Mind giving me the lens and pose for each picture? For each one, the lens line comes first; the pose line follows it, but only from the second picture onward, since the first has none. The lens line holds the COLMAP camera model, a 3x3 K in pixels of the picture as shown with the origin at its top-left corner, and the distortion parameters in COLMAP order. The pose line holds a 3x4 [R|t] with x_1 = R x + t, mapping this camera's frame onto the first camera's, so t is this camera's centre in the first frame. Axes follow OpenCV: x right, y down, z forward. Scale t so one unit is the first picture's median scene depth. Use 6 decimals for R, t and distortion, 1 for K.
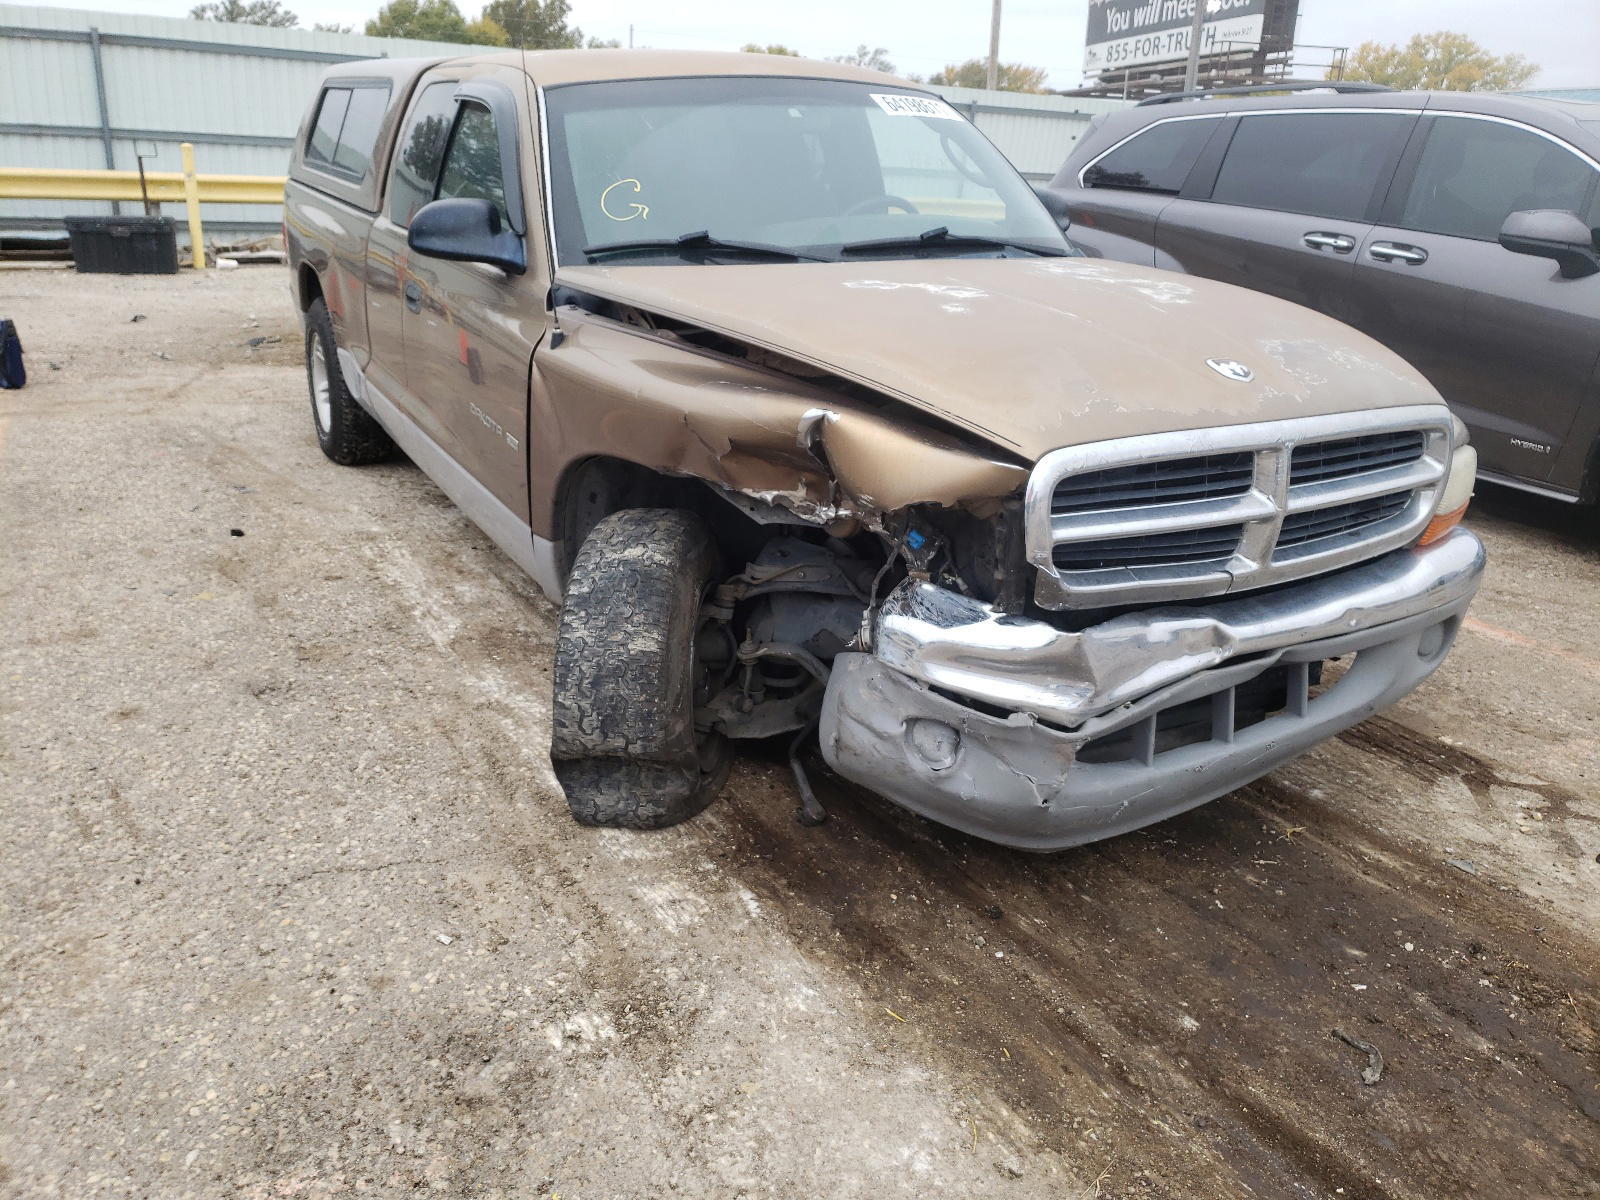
lens RADIAL K [[1193.0, 0, 843.5], [0, 1193.0, 544.3], [0, 0, 1]] dist [0.013343, -0.000415]
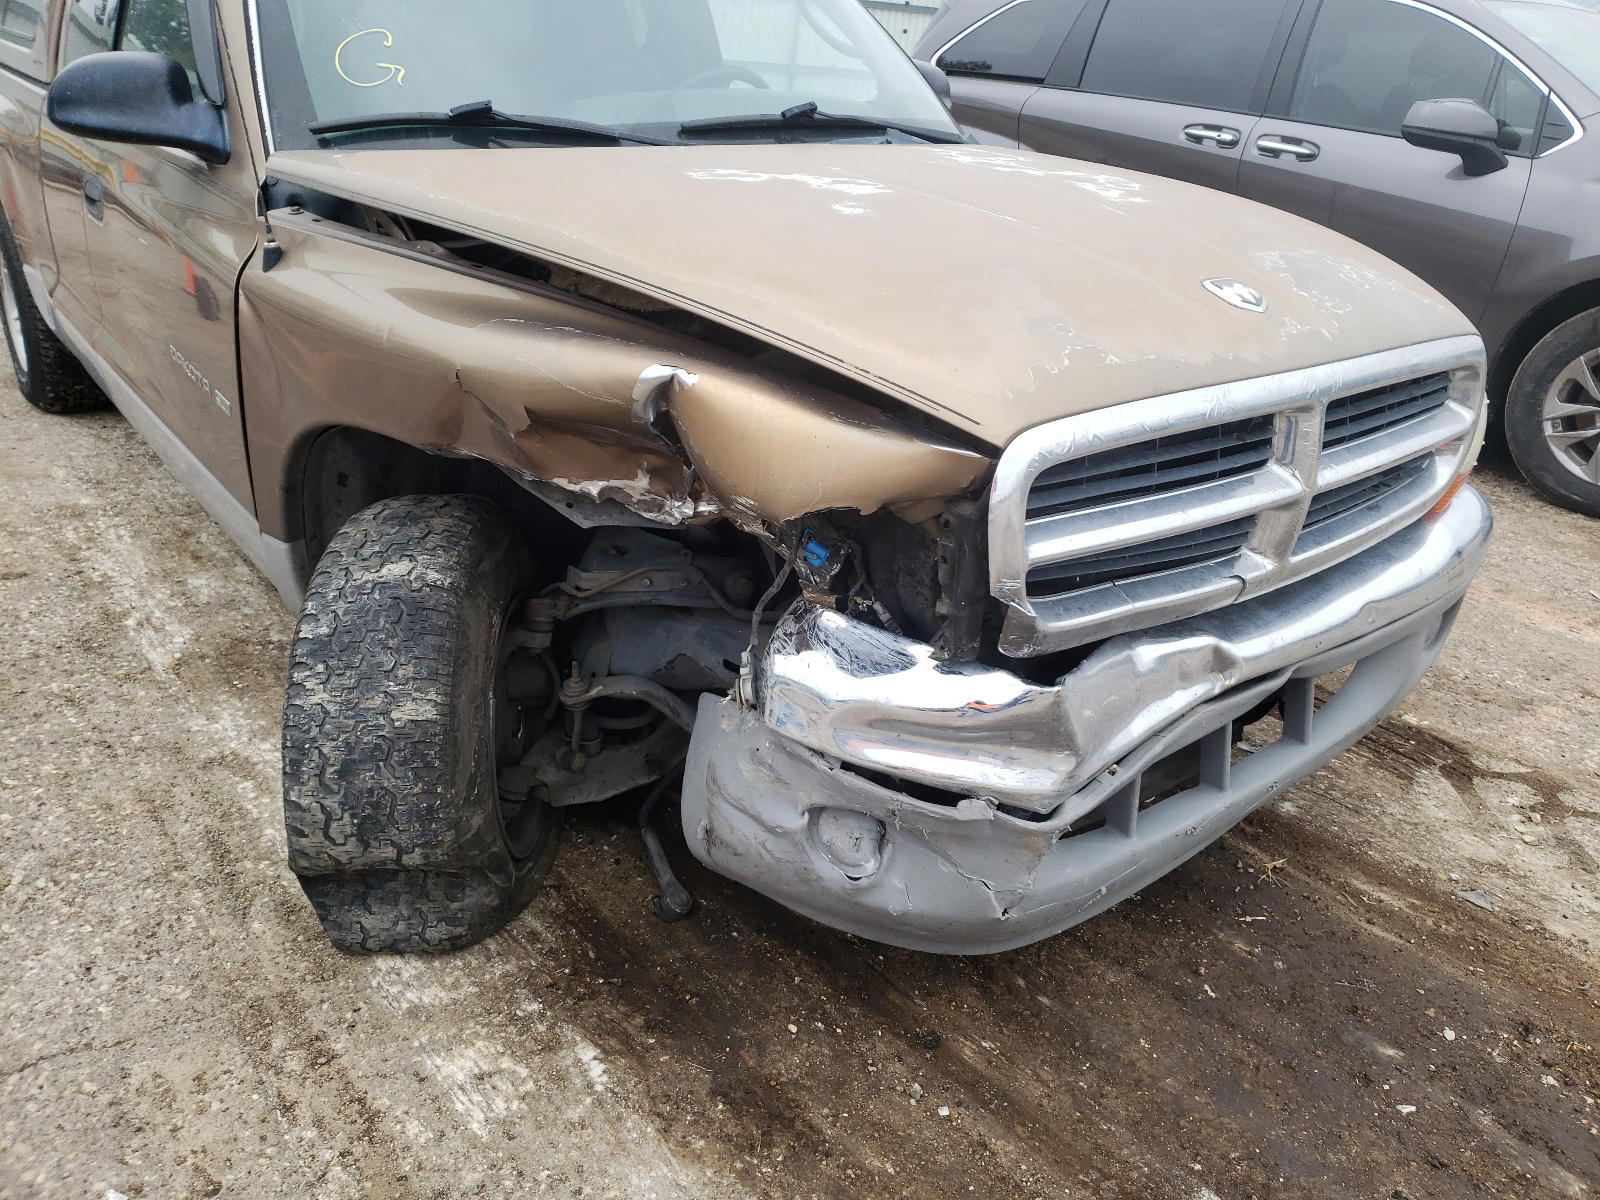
lens RADIAL K [[1193.0, 0, 843.5], [0, 1193.0, 544.3], [0, 0, 1]] dist [0.013343, -0.000415]
pose [[0.990316, -0.040773, 0.132711, -0.011613], [0.030607, 0.996503, 0.077756, -0.053476], [-0.135417, -0.072941, 0.988100, 0.278067]]
